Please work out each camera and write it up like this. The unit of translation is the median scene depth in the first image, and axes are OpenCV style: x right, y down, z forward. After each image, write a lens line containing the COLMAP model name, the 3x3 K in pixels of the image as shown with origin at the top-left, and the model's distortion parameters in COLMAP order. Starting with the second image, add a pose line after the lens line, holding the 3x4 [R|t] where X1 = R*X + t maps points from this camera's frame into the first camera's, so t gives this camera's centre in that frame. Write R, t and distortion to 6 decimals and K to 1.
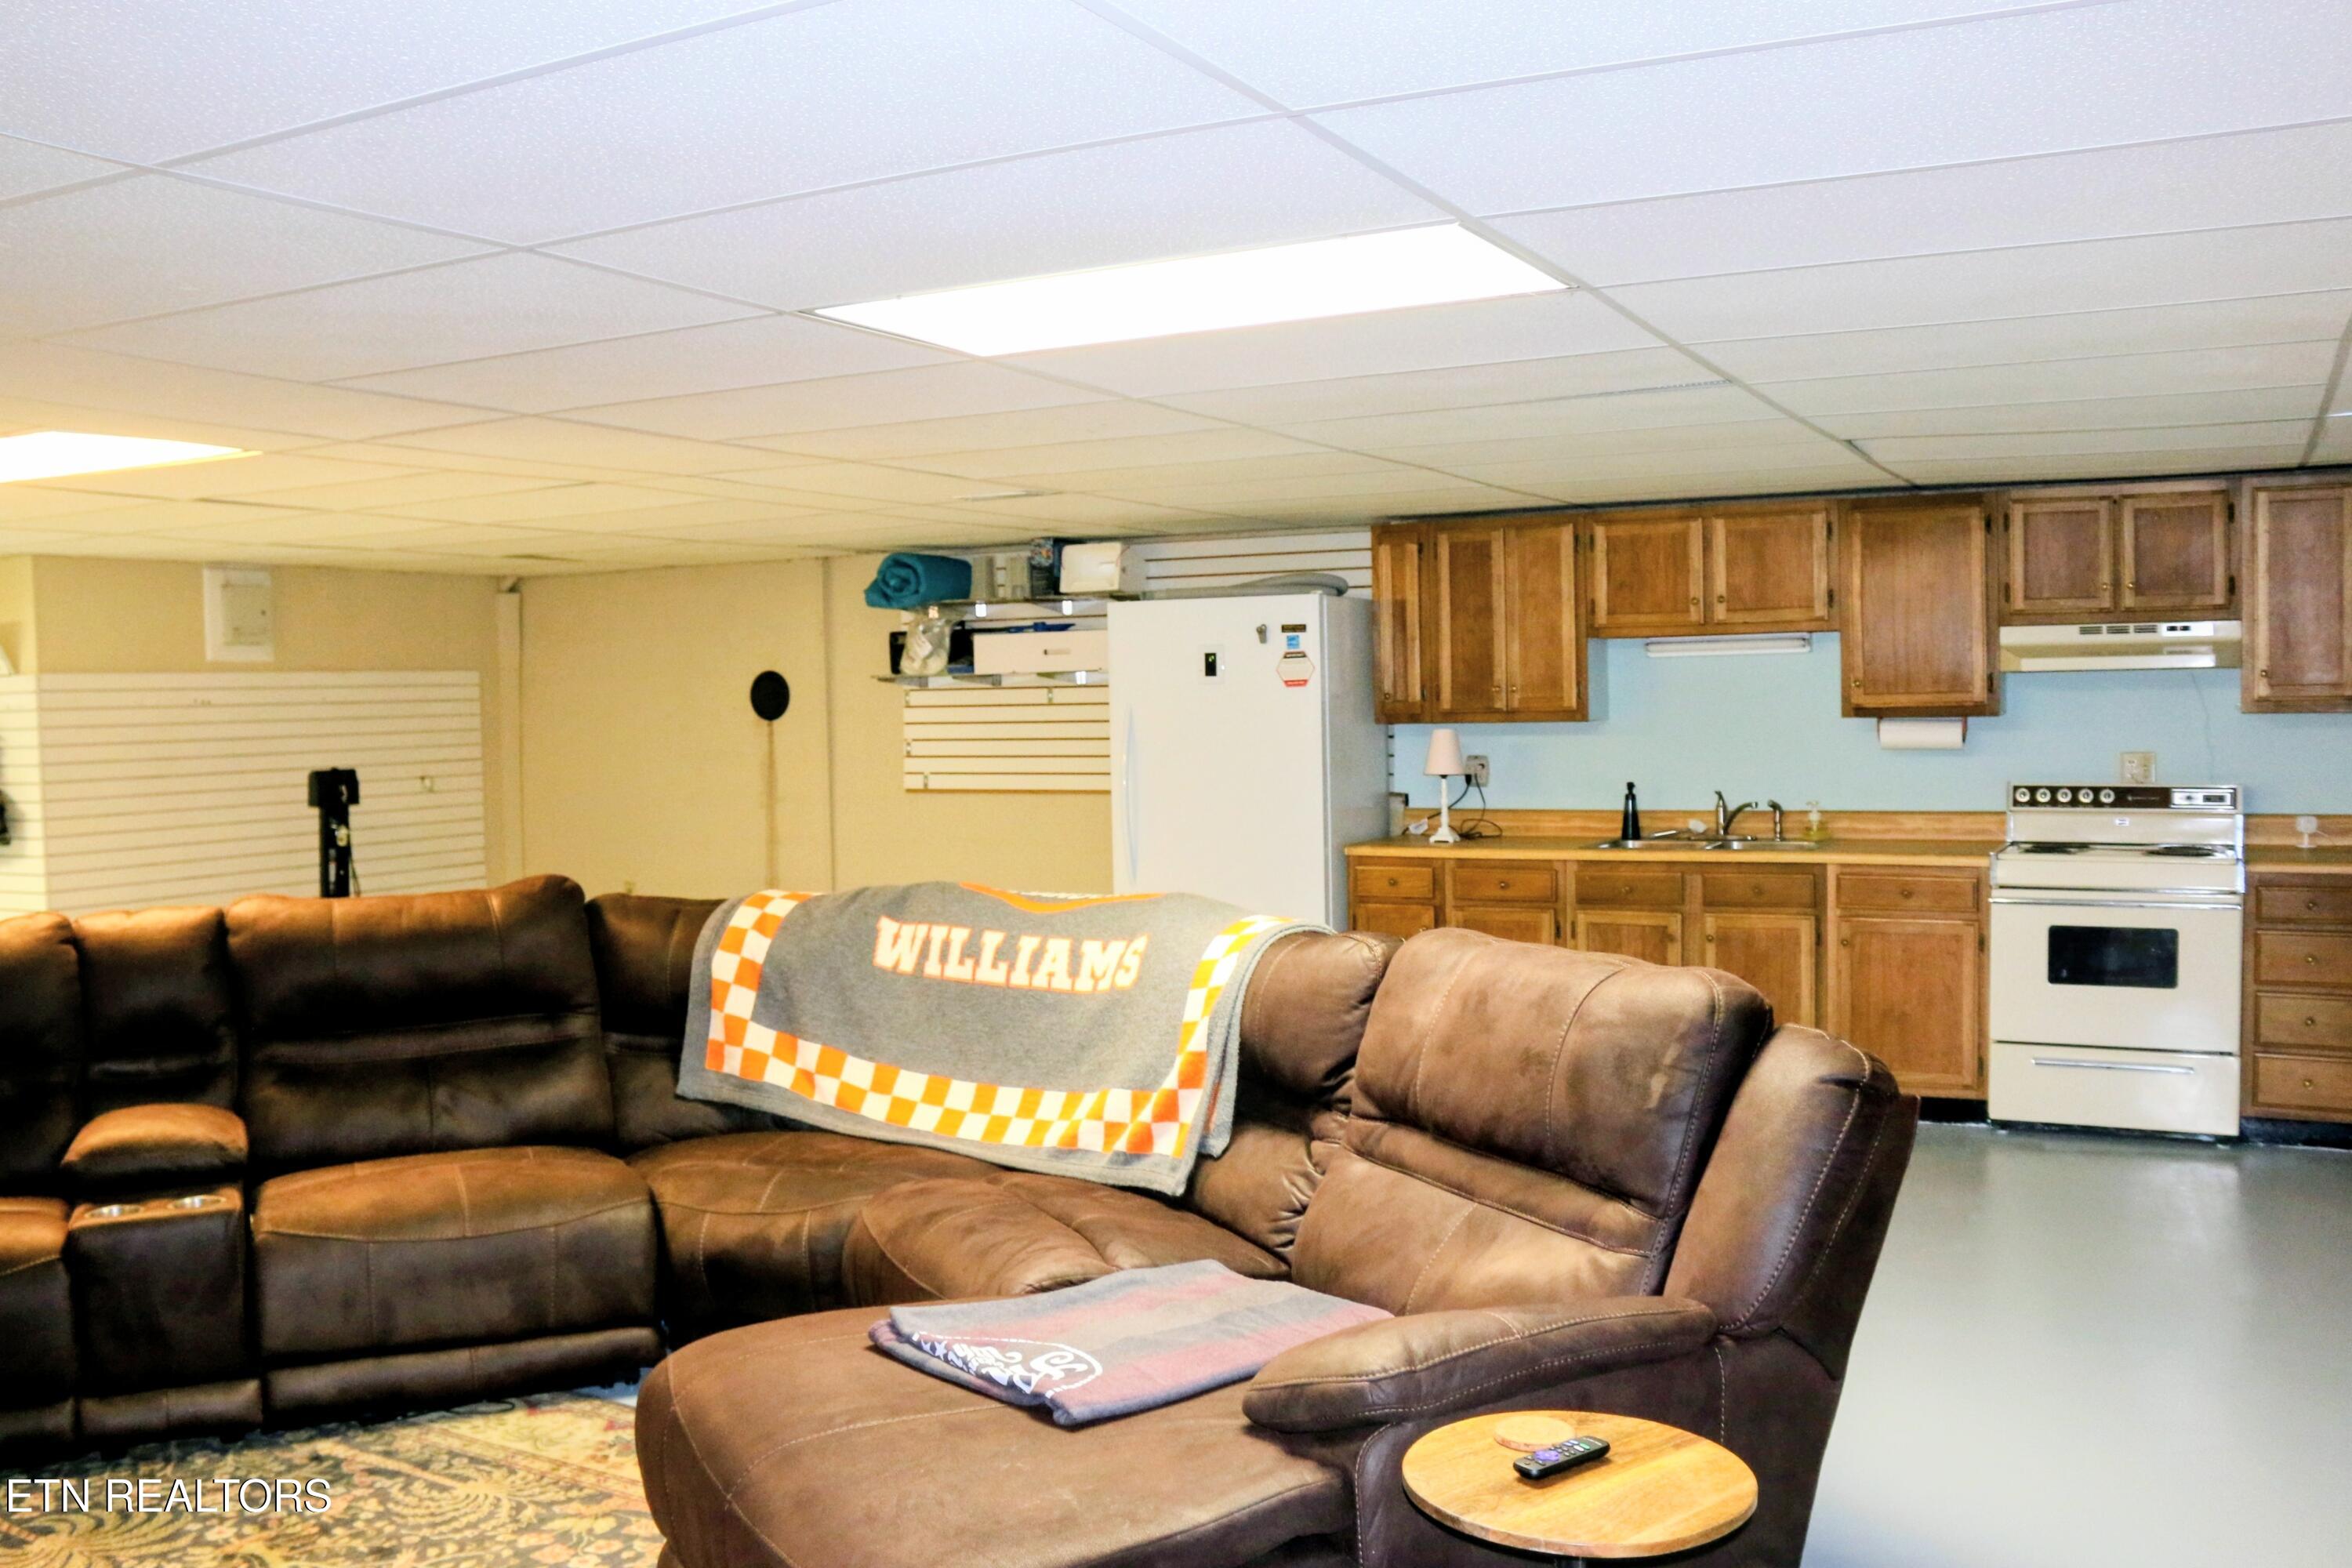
lens RADIAL K [[1993.9, 0, 1174.7], [0, 1993.9, 785.3], [0, 0, 1]] dist [-0.003860, -0.000201]
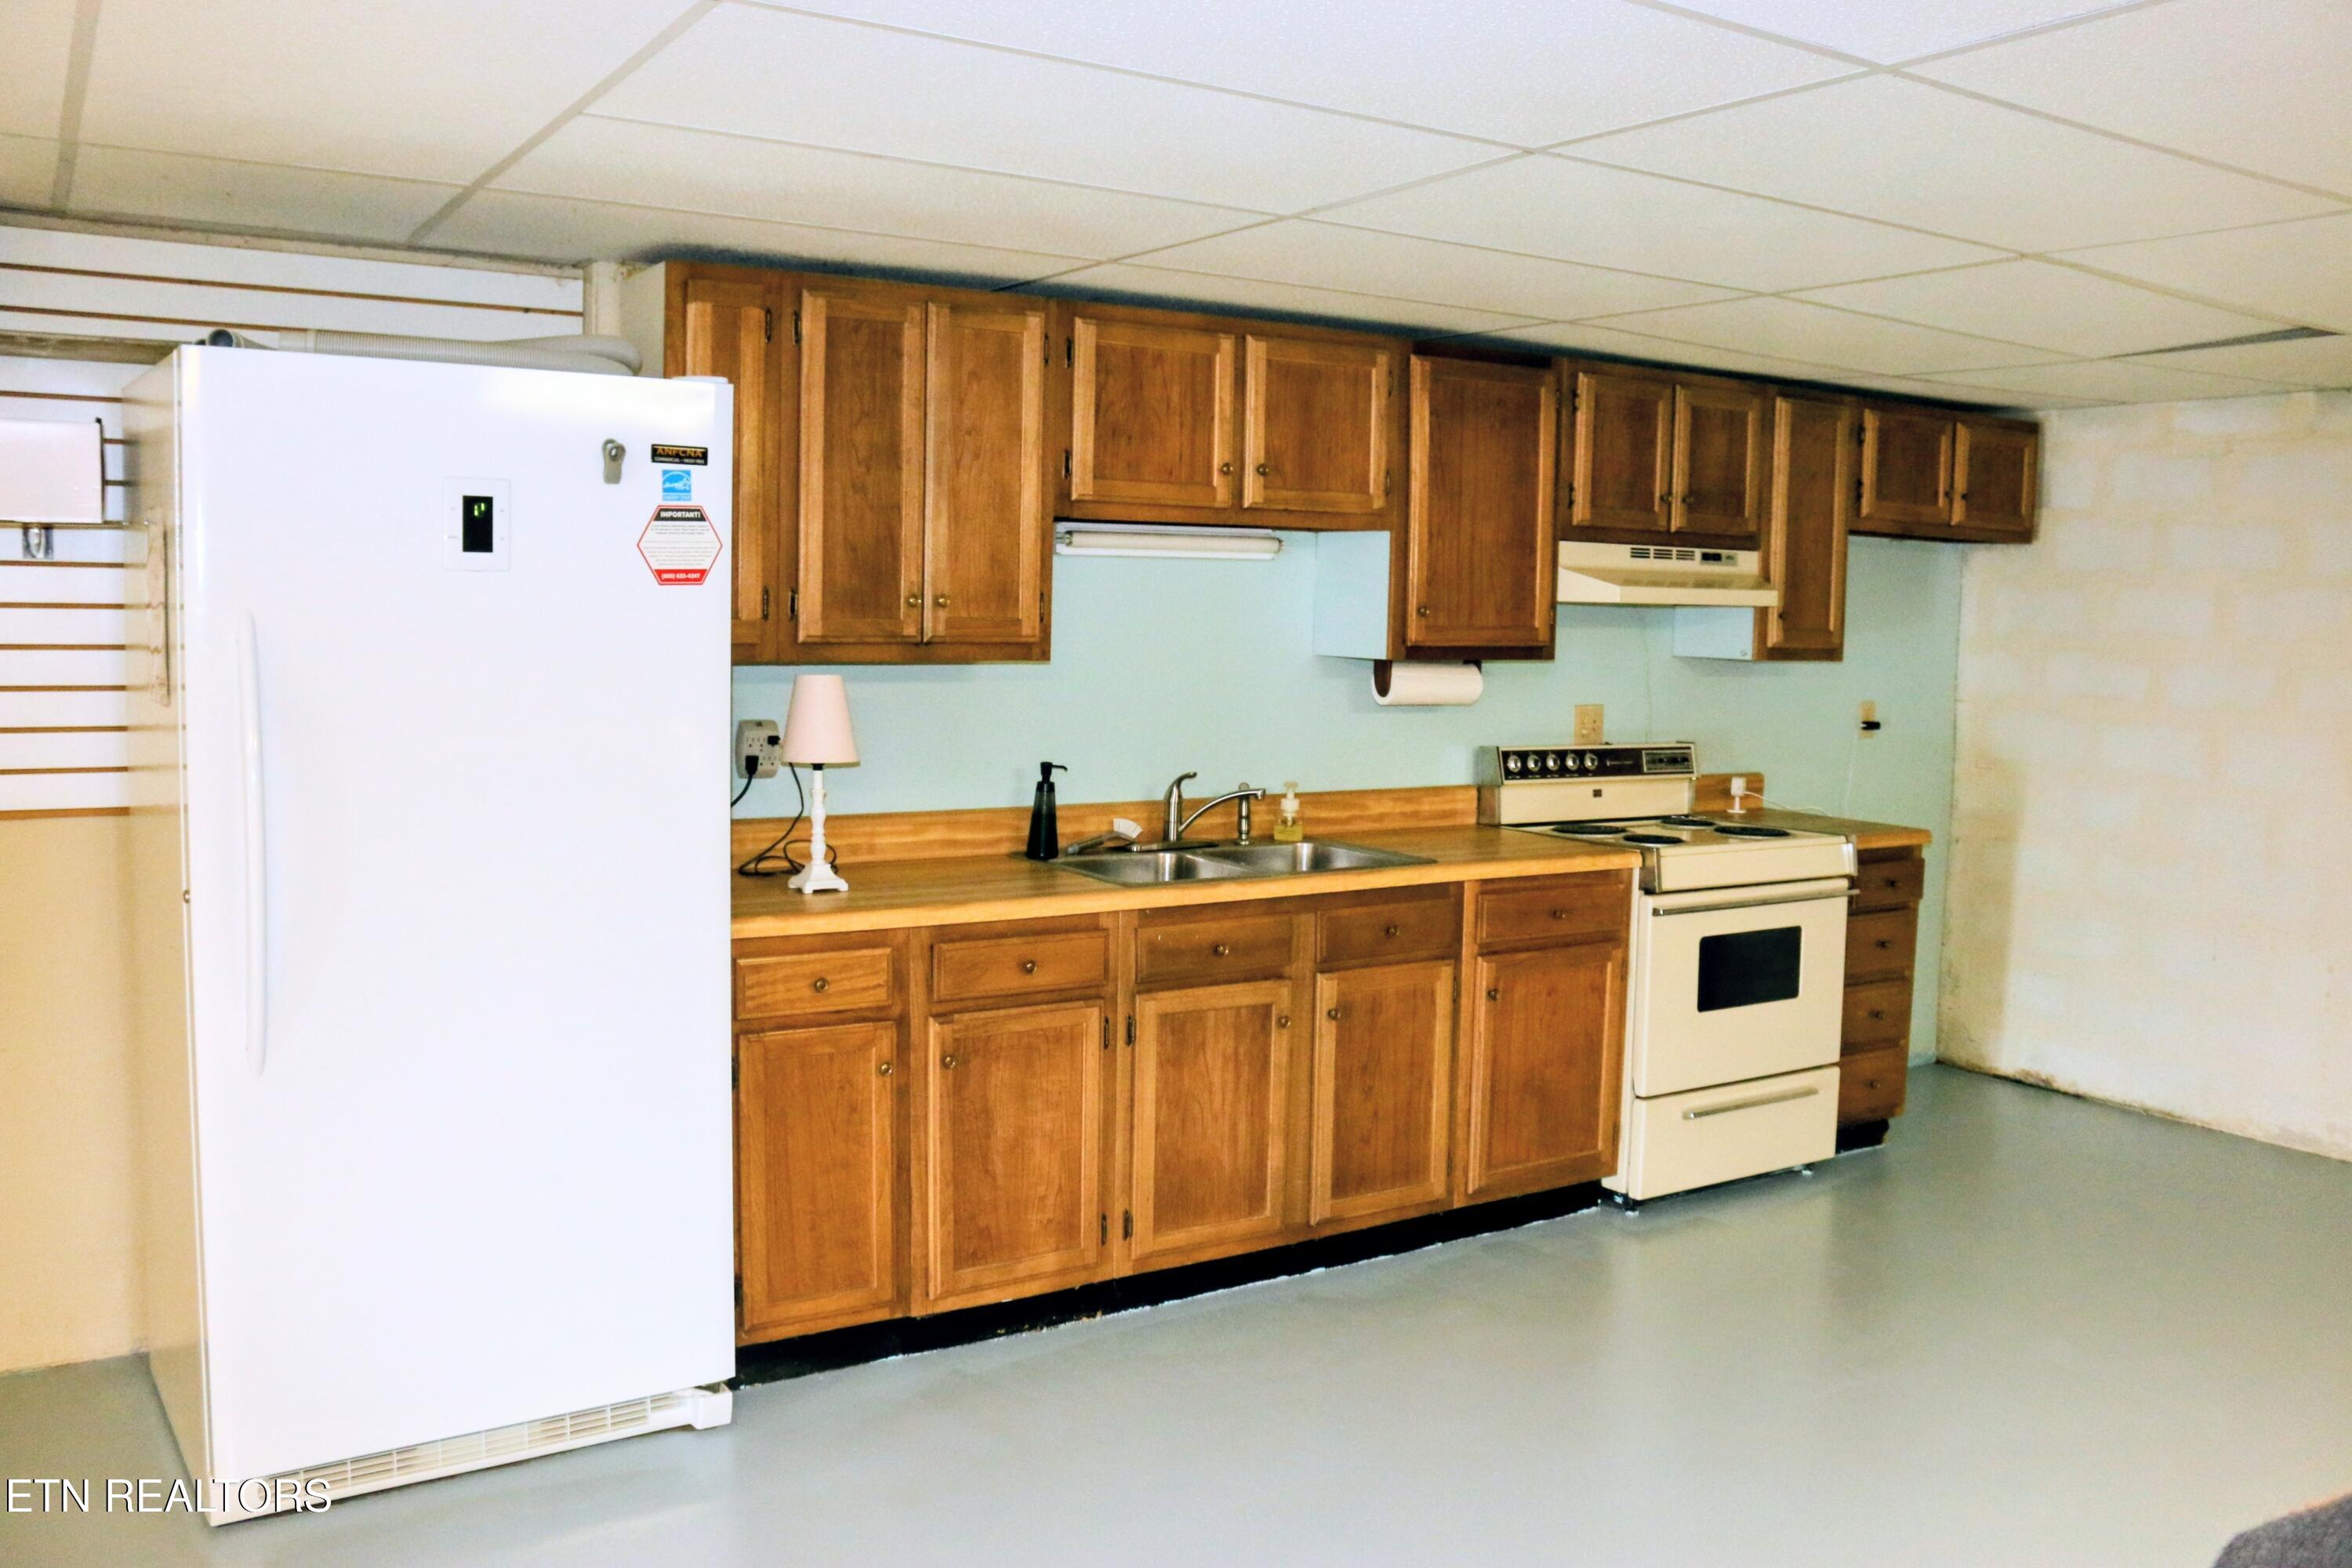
lens RADIAL K [[1971.7, 0, 1175.0], [0, 1971.7, 729.0], [0, 0, 1]] dist [-0.105779, 0.000533]
pose [[0.506579, -0.029044, 0.861704, -0.269023], [0.008056, 0.999548, 0.028954, -0.029118], [-0.862156, -0.007725, 0.506585, 0.689320]]
